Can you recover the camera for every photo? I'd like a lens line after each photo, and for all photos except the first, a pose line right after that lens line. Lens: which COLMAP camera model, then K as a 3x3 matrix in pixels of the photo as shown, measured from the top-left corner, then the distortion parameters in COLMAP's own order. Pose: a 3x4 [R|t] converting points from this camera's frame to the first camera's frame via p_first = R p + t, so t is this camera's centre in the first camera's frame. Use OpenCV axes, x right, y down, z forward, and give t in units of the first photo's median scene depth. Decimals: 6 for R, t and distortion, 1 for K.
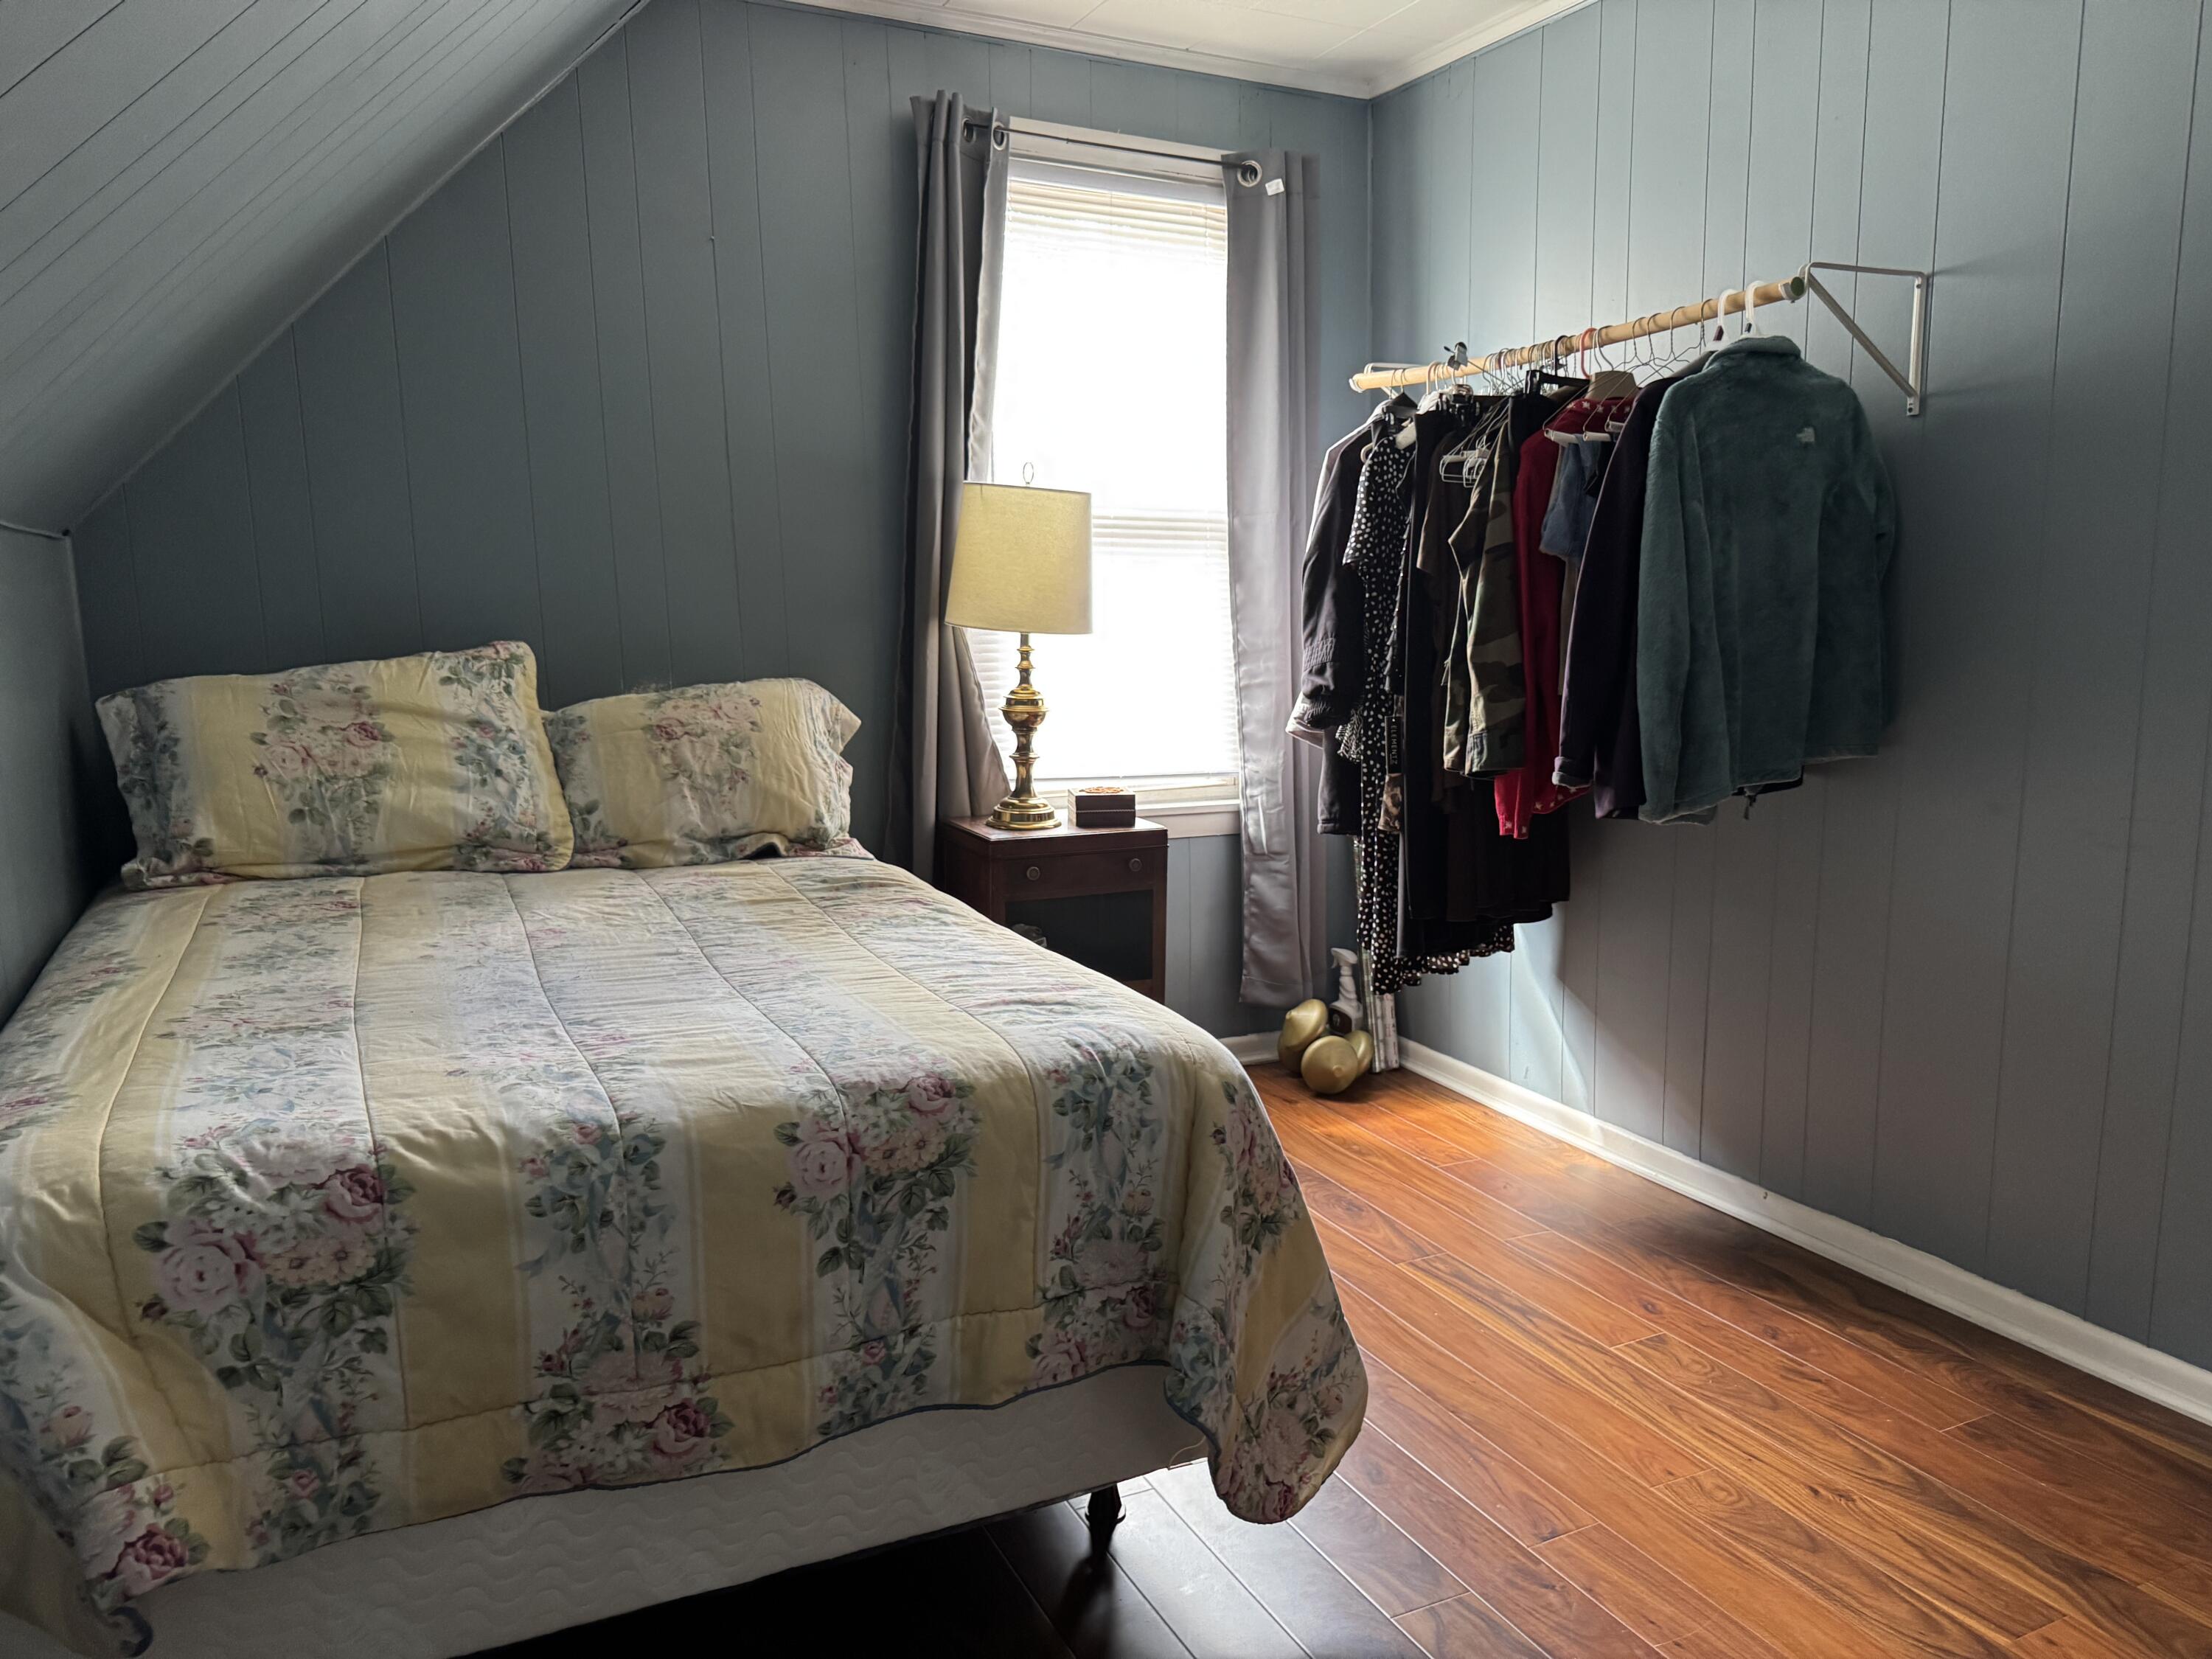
lens RADIAL K [[1541.1, 0, 1108.8], [0, 1541.1, 818.6], [0, 0, 1]] dist [-0.005738, -0.005254]
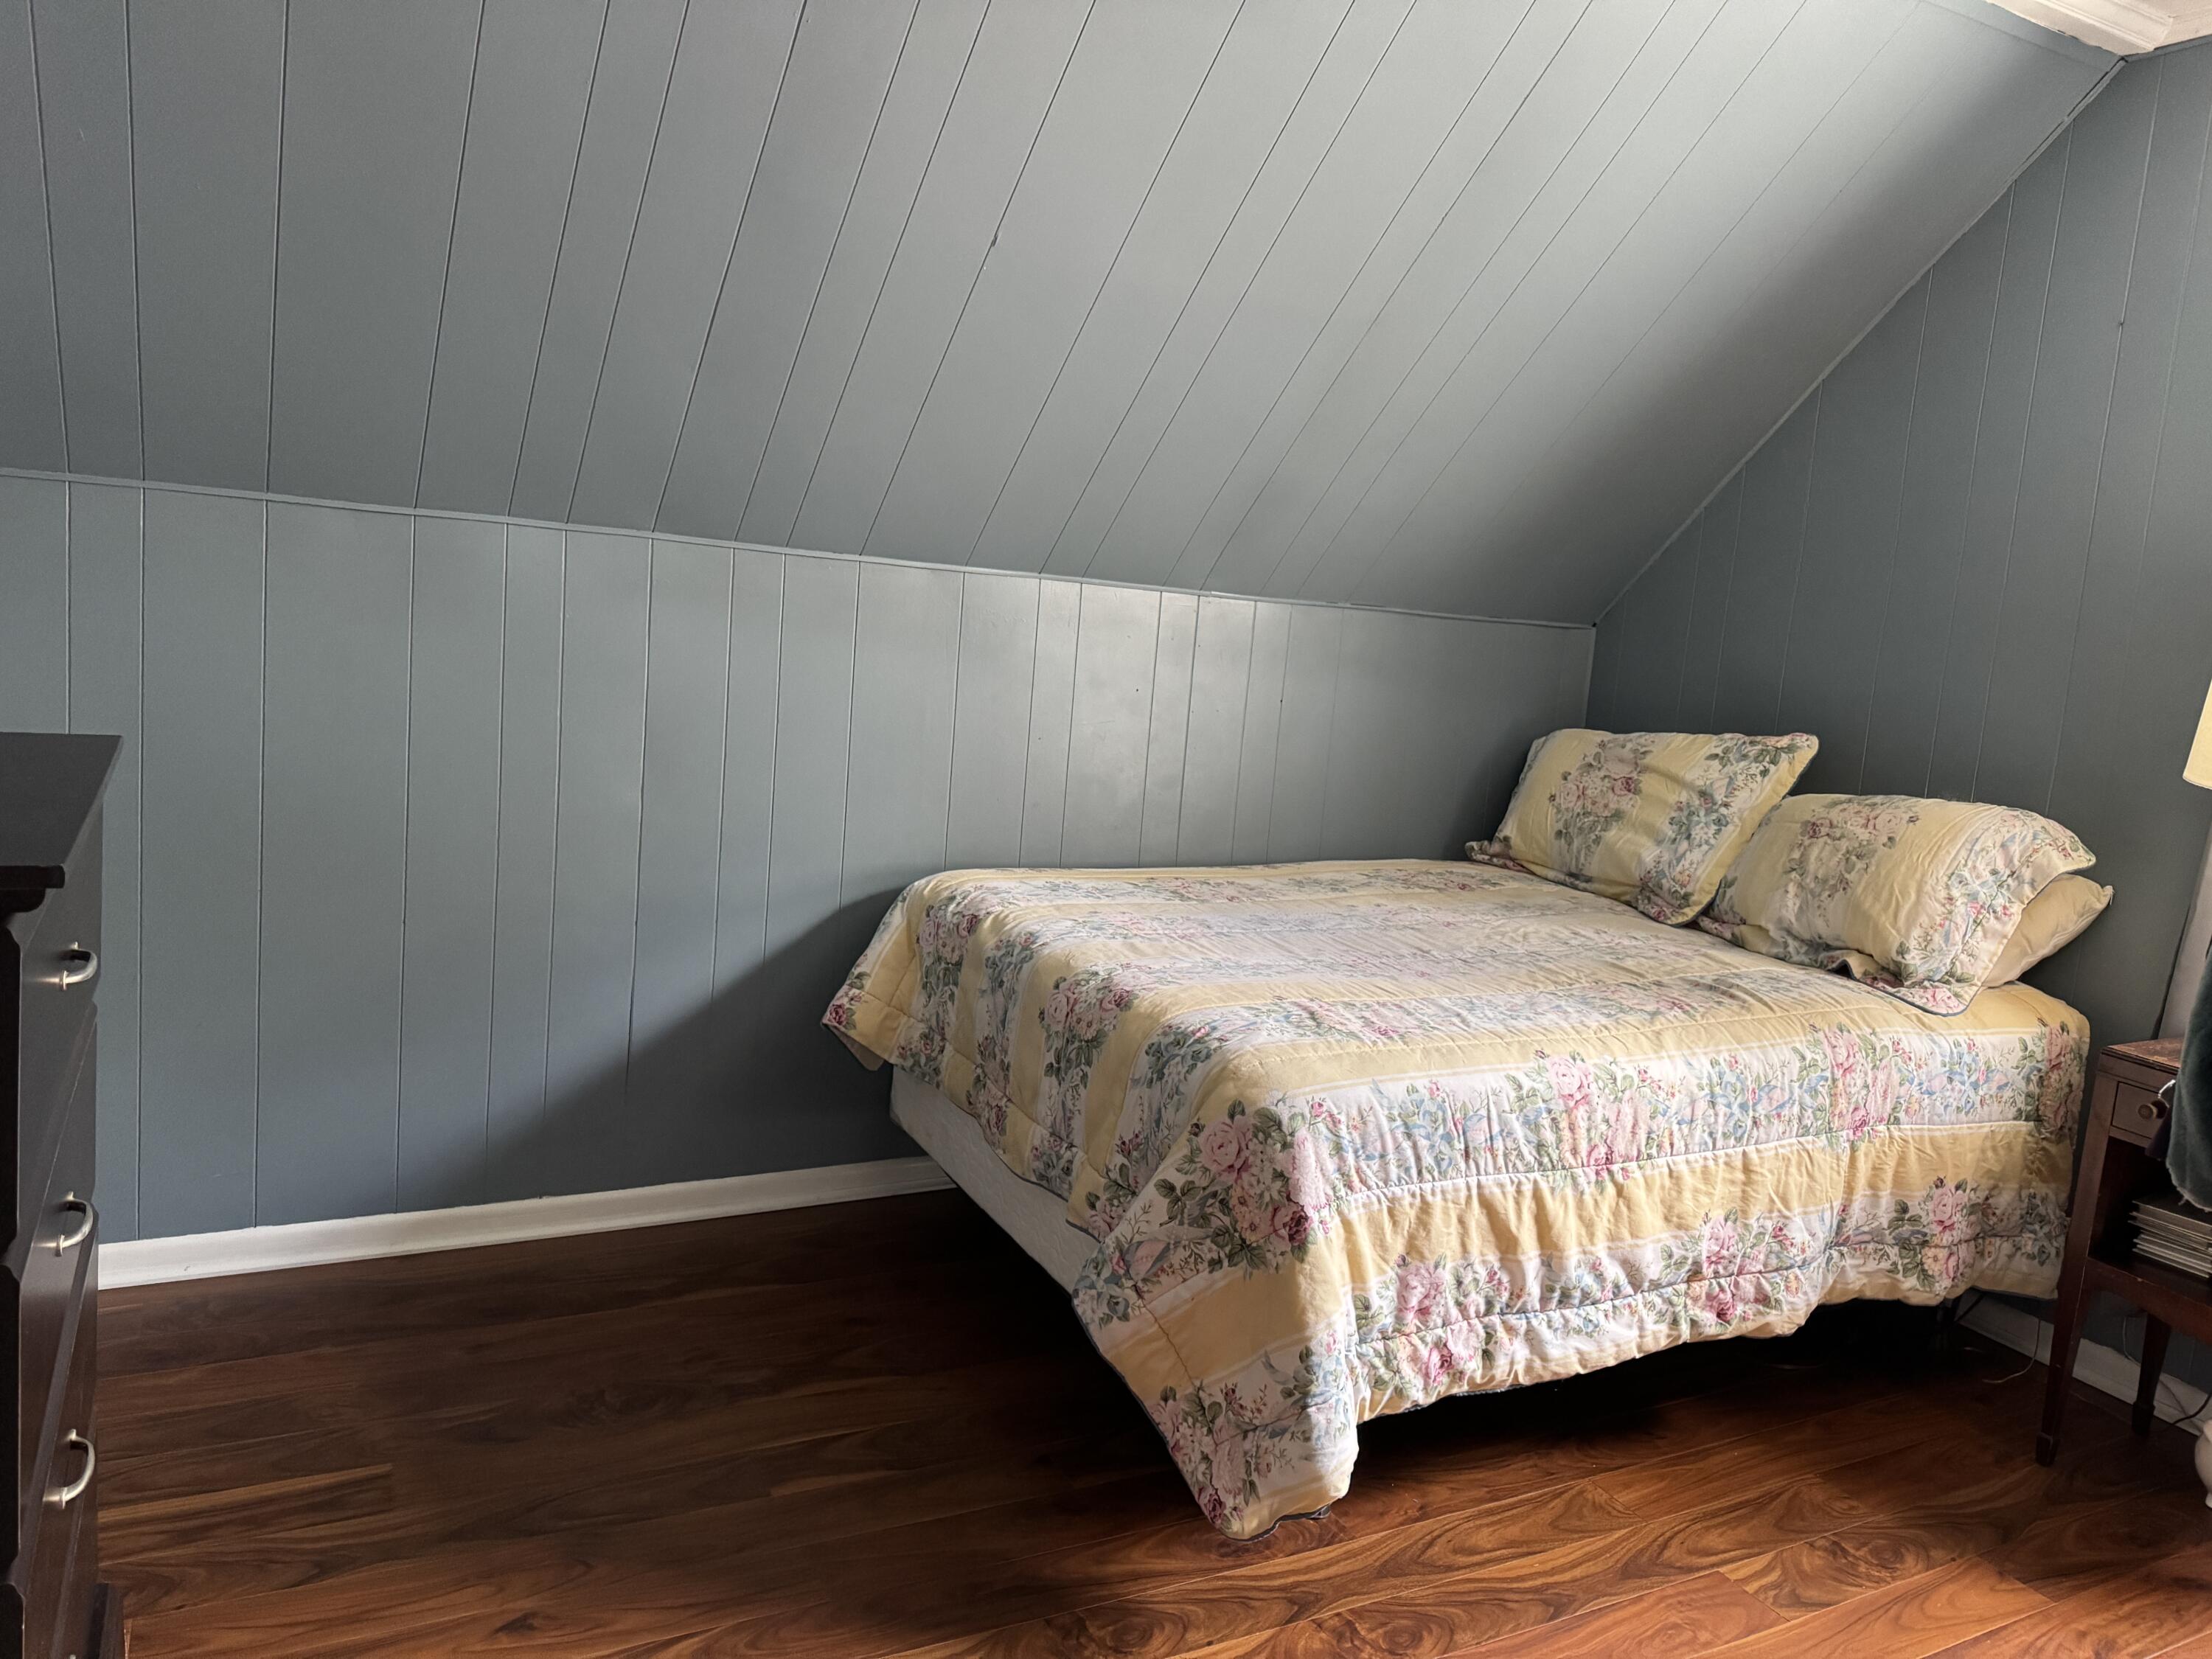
lens RADIAL K [[1541.1, 0, 1109.9], [0, 1541.1, 828.0], [0, 0, 1]] dist [-0.005738, -0.005254]
pose [[0.014285, 0.144240, -0.989440, 0.764813], [-0.218807, 0.966008, 0.137665, -0.102871], [0.975664, 0.214530, 0.045360, 0.536233]]
